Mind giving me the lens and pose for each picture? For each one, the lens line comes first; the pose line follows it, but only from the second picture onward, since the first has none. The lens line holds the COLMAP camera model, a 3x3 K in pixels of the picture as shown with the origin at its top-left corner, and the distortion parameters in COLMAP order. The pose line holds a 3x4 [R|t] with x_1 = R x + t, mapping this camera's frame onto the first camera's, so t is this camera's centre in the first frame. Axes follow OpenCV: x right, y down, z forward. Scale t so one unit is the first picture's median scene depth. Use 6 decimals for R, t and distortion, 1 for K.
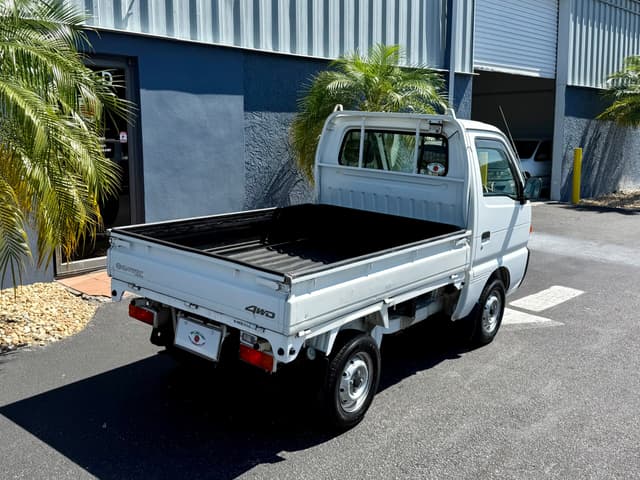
lens RADIAL K [[648.2, 0, 297.7], [0, 648.2, 216.0], [0, 0, 1]] dist [0.114316, -0.207439]
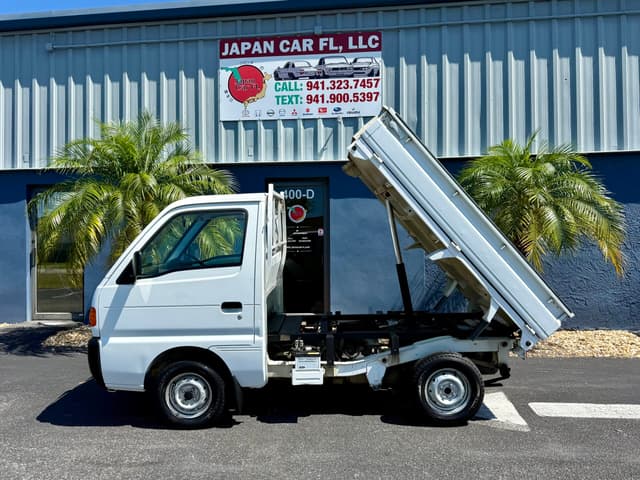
lens RADIAL K [[509.1, 0, 331.0], [0, 509.1, 251.7], [0, 0, 1]] dist [0.083144, -0.136829]
pose [[0.636488, -0.009230, -0.771231, 0.839968], [-0.087090, 0.992673, -0.083755, 0.020419], [0.766354, 0.120475, 0.631021, 0.424987]]
